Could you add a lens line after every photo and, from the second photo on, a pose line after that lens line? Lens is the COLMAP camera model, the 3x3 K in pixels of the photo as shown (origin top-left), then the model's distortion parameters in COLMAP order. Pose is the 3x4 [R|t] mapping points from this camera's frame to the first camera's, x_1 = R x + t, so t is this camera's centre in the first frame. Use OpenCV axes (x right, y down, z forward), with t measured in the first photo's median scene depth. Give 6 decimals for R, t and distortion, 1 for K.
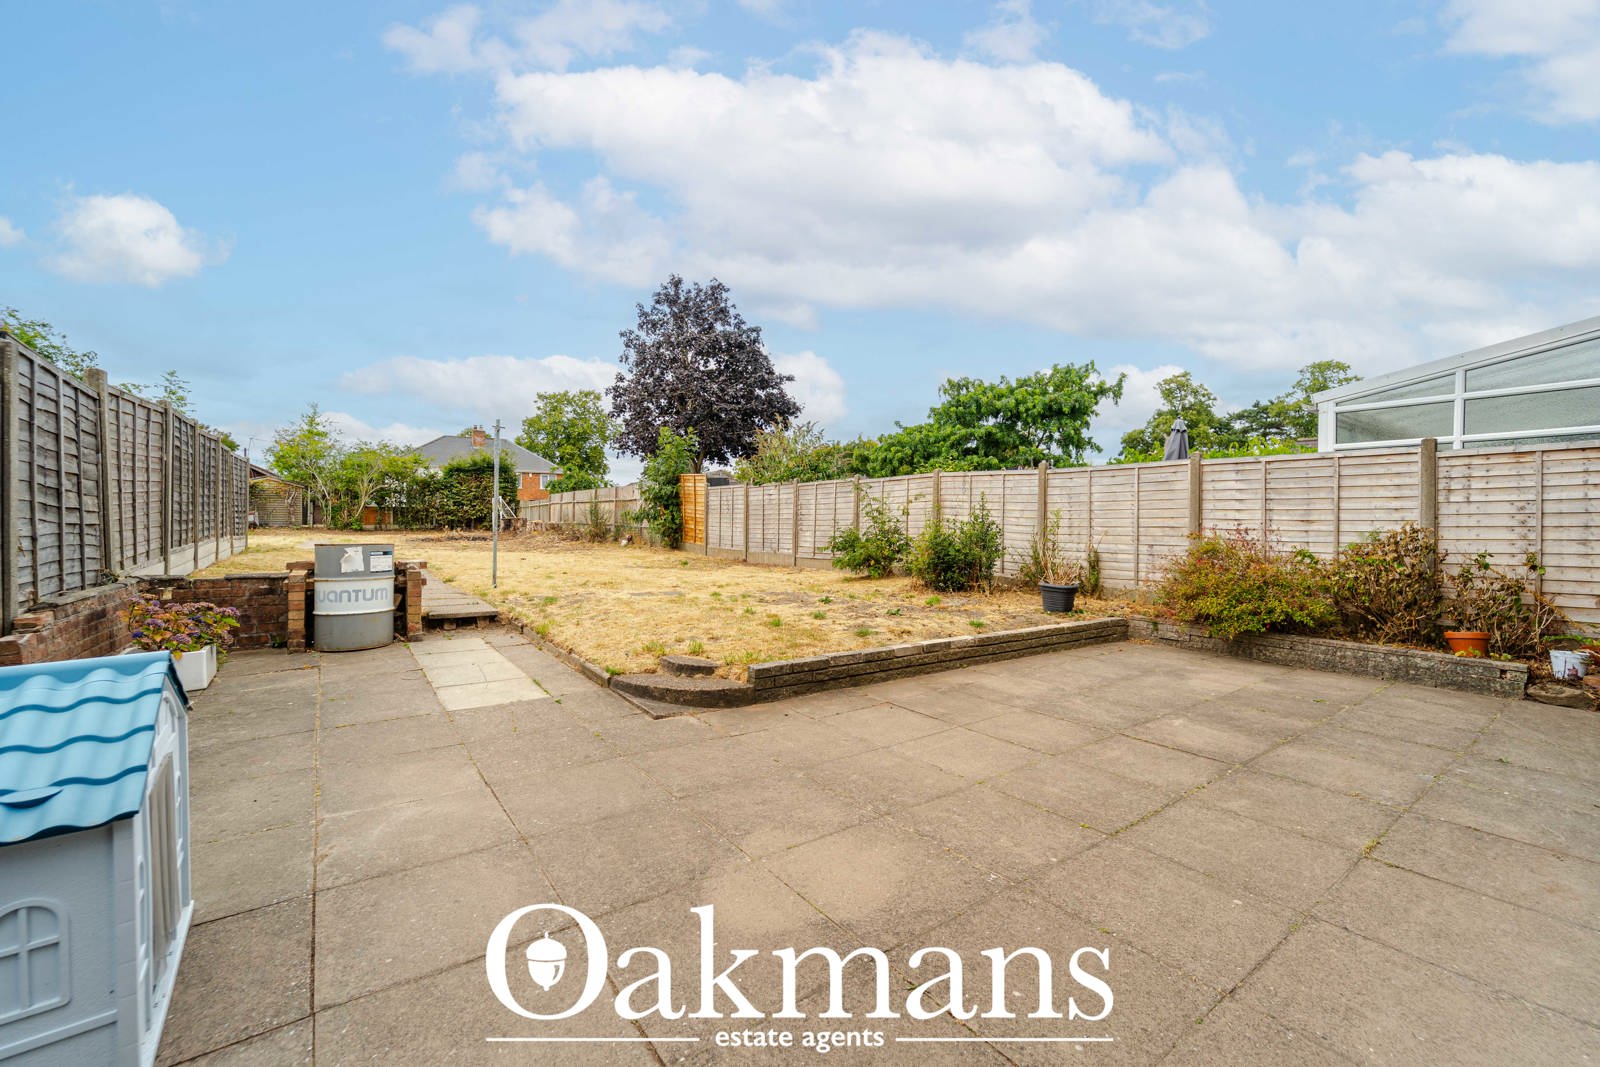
lens RADIAL K [[652.9, 0, 810.0], [0, 652.9, 524.1], [0, 0, 1]] dist [-0.012235, -0.000325]
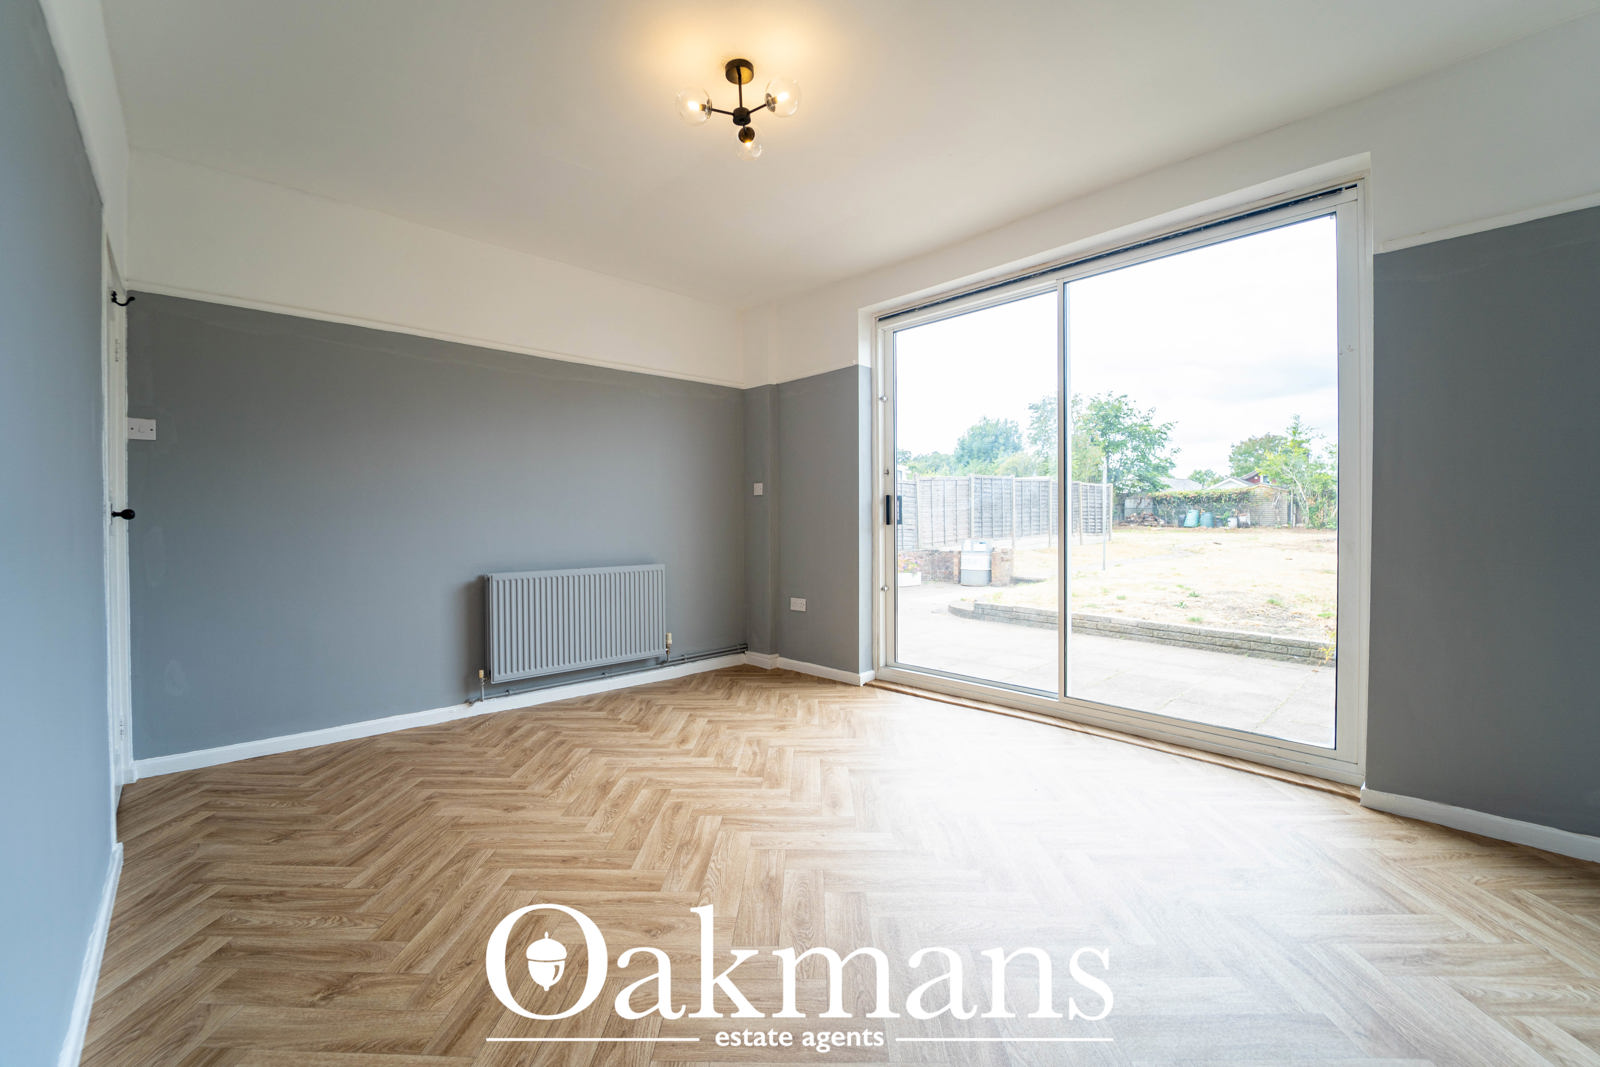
lens RADIAL K [[652.9, 0, 803.7], [0, 652.9, 530.7], [0, 0, 1]] dist [-0.012235, -0.000325]
pose [[0.115049, 0.013510, -0.993268, 1.444218], [0.001867, 0.999903, 0.013817, -0.027198], [0.993358, -0.003444, 0.115013, 0.179008]]
